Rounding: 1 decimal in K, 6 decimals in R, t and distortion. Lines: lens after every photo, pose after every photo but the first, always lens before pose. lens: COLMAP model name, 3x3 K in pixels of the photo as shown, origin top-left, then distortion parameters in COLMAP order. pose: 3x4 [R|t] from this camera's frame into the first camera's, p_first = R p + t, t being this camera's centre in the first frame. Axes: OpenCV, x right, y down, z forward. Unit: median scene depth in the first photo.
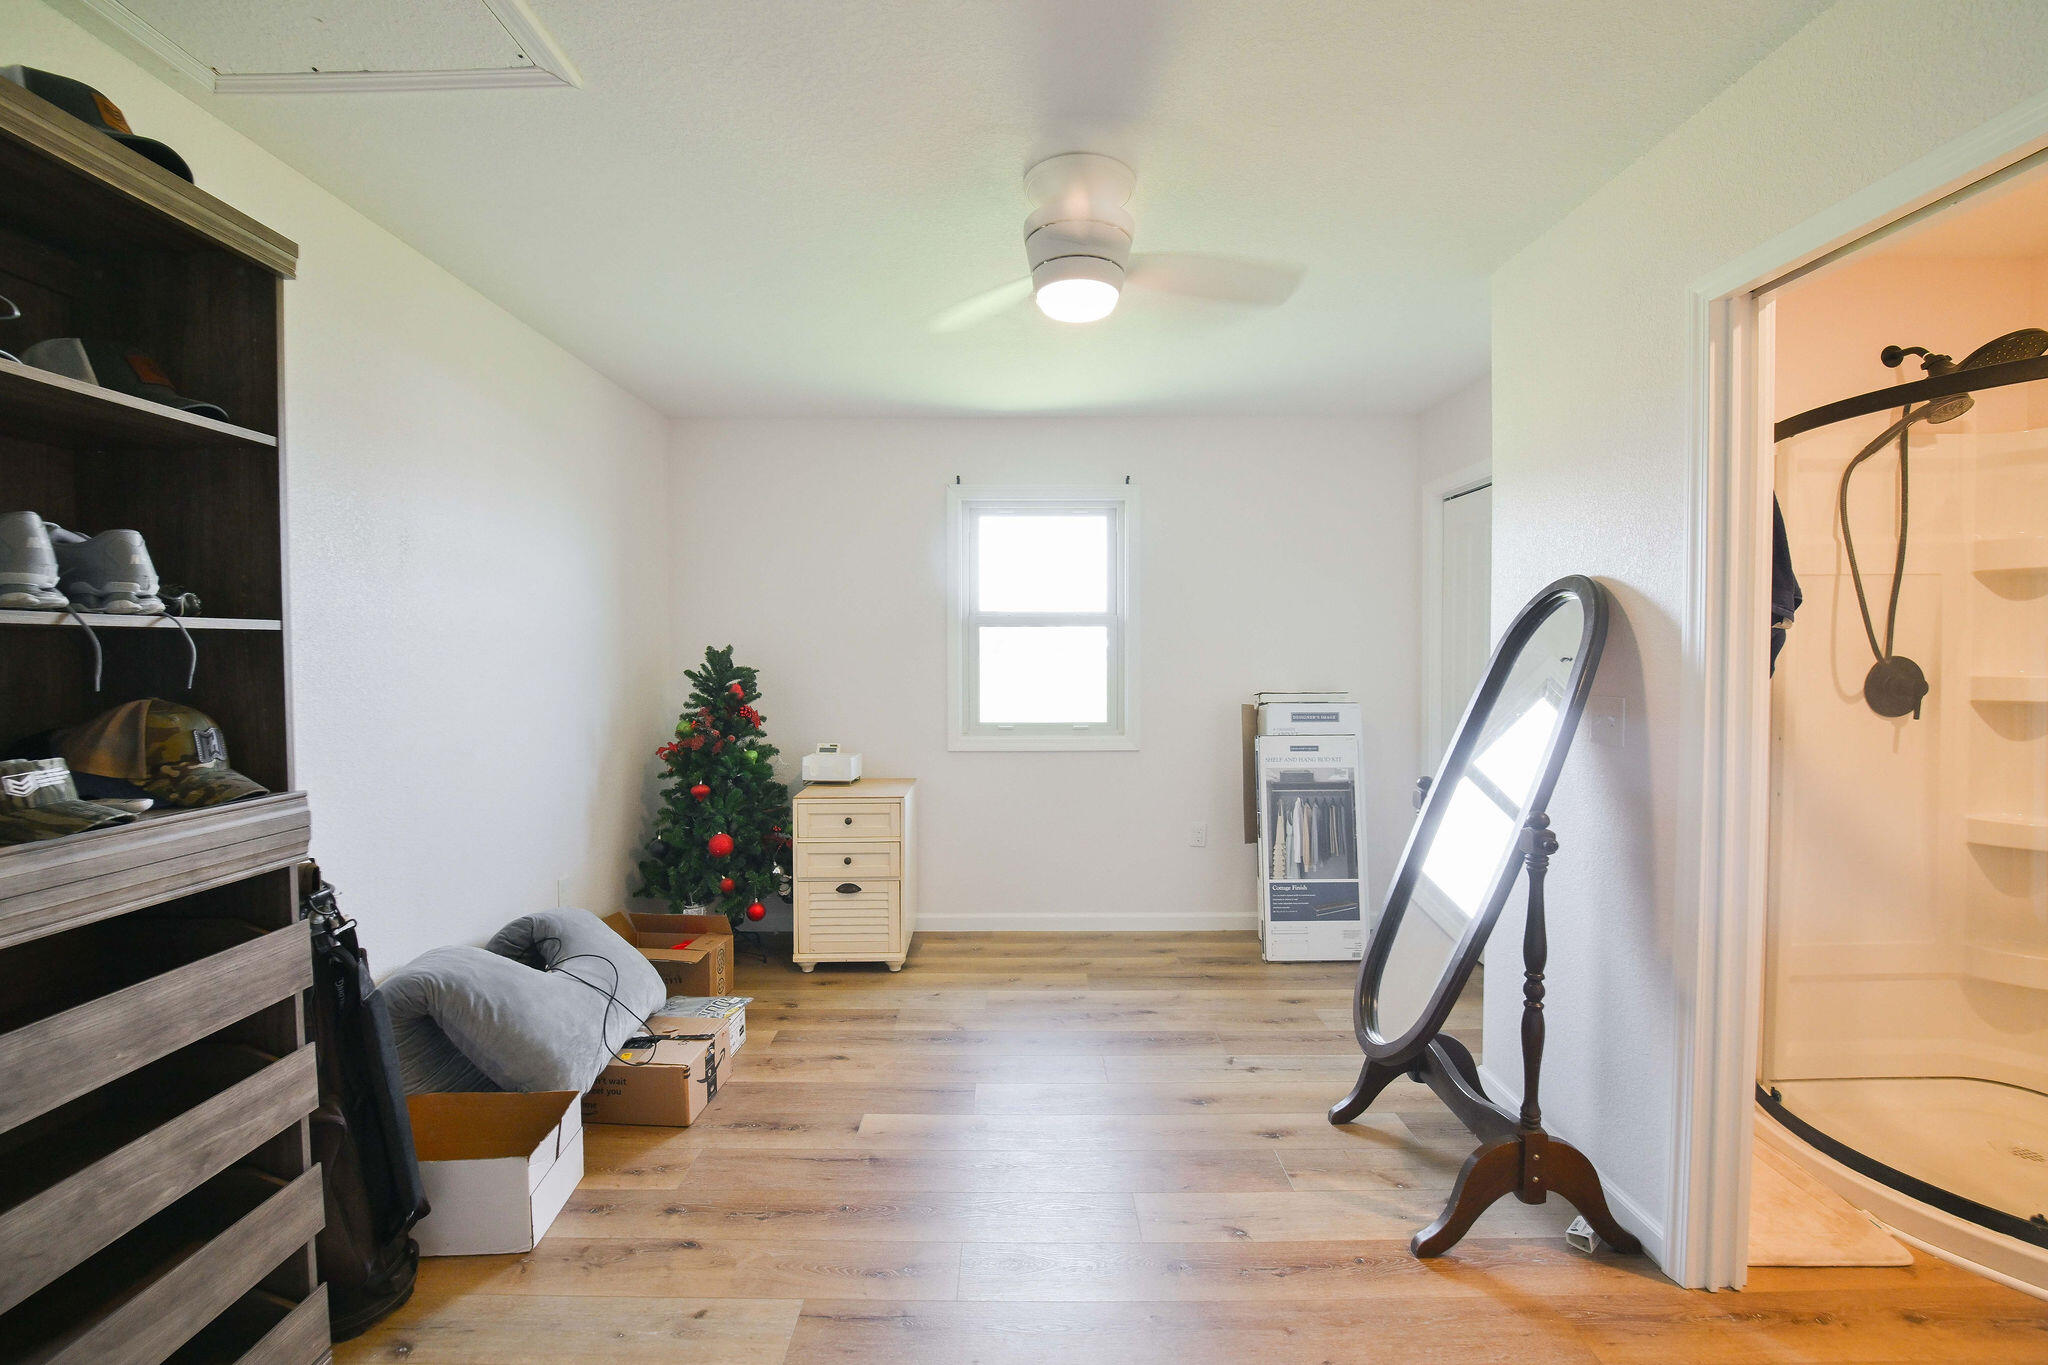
lens RADIAL K [[867.9, 0, 1024.0], [0, 867.9, 682.5], [0, 0, 1]] dist [-0.001240, -0.000147]
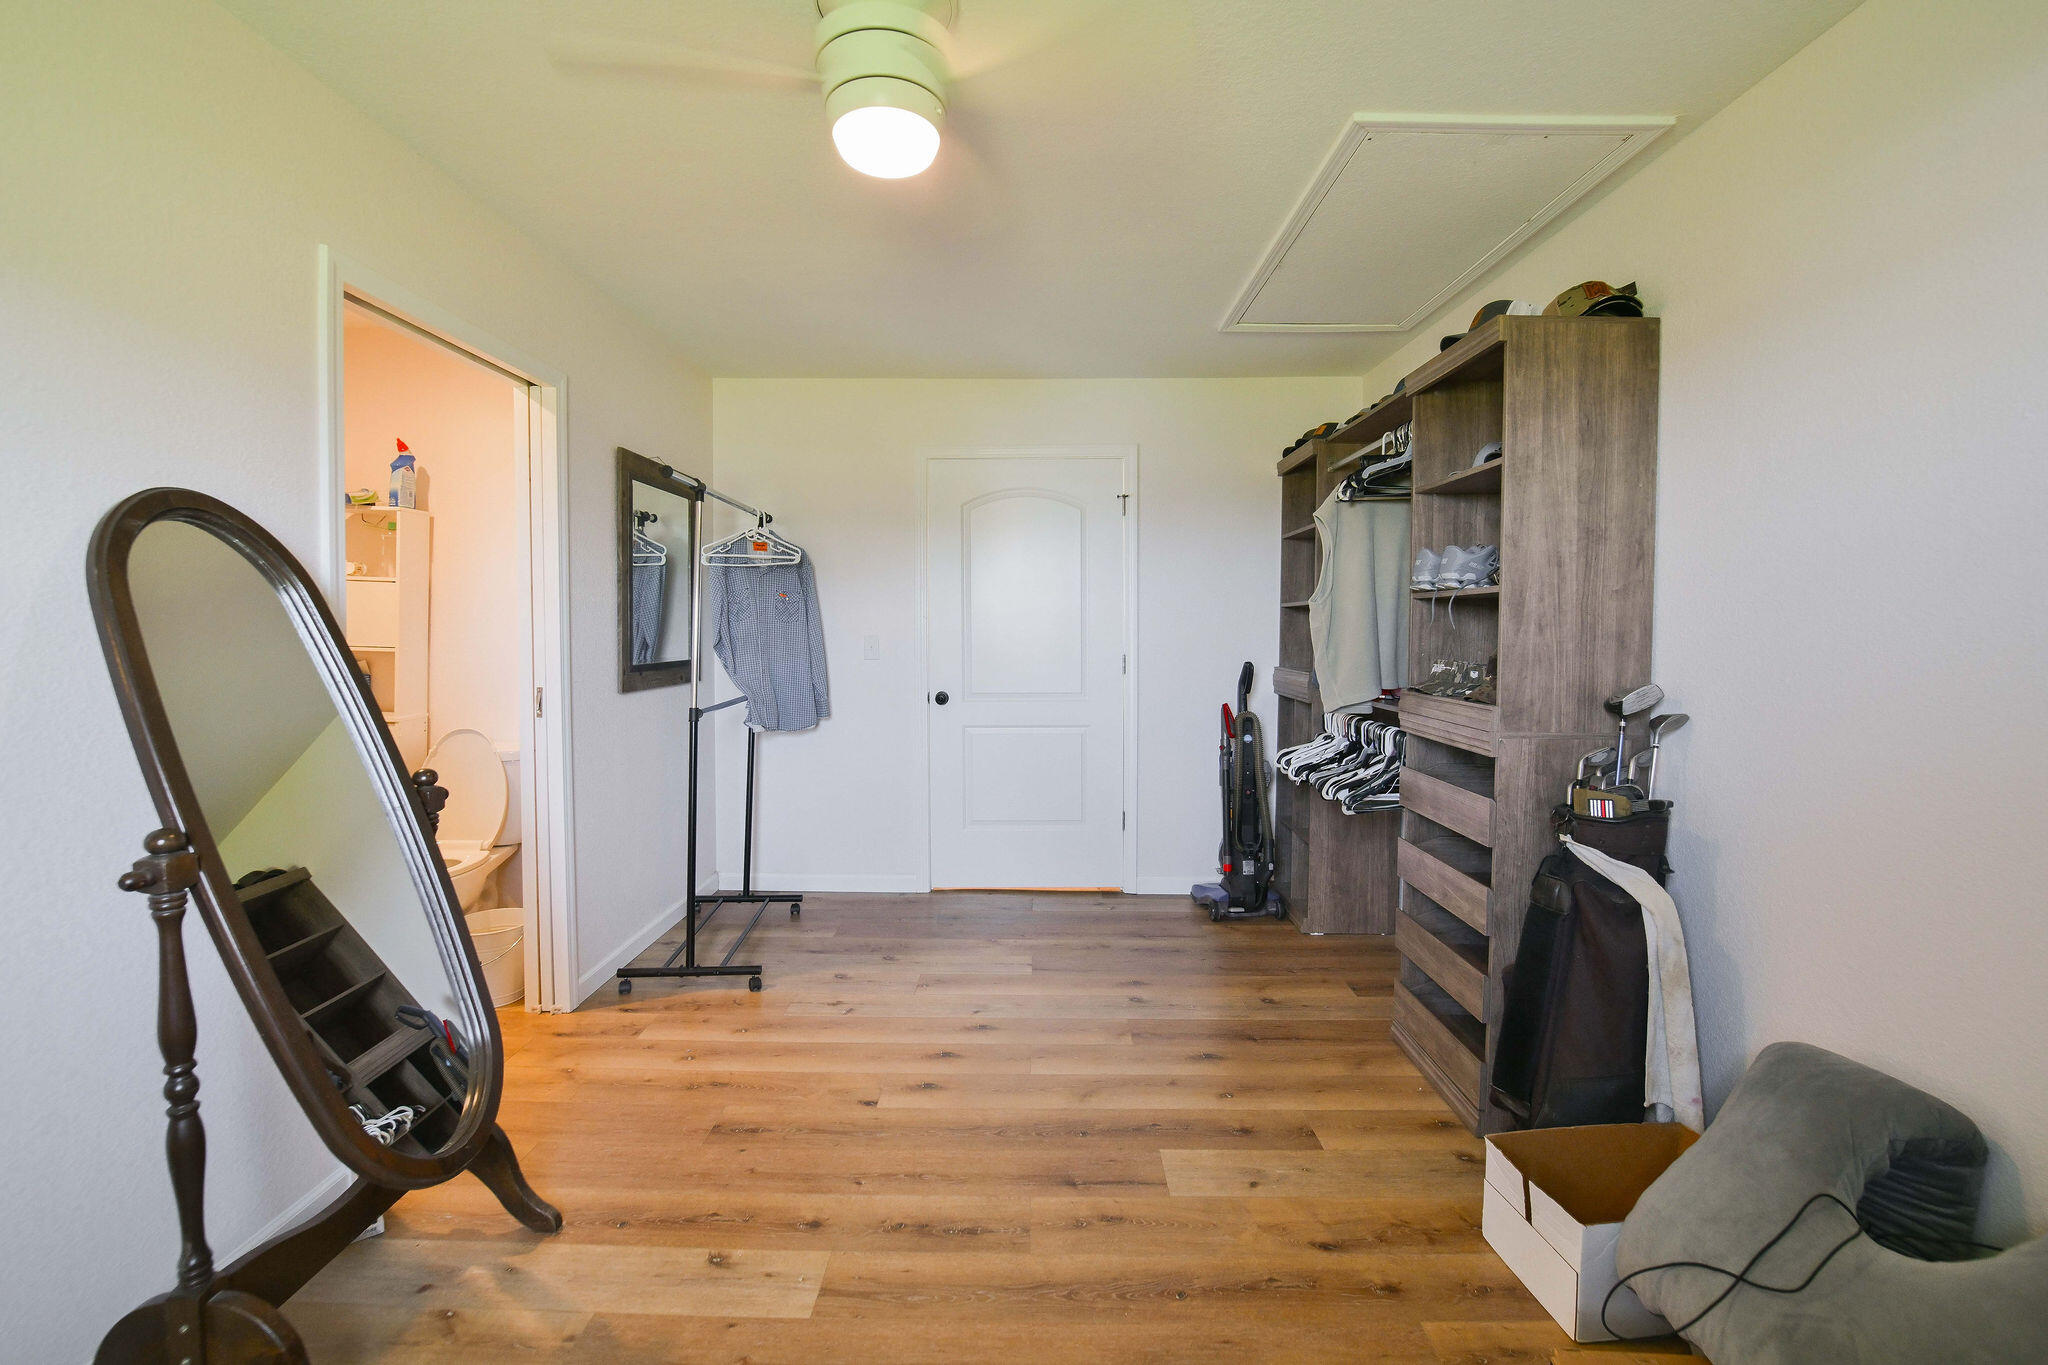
lens RADIAL K [[867.9, 0, 1024.0], [0, 867.9, 682.5], [0, 0, 1]] dist [-0.001240, -0.000147]
pose [[-0.999977, -0.003015, 0.006144, -0.067847], [-0.002615, 0.997937, 0.064149, -0.008259], [-0.006324, 0.064131, -0.997921, 1.844189]]
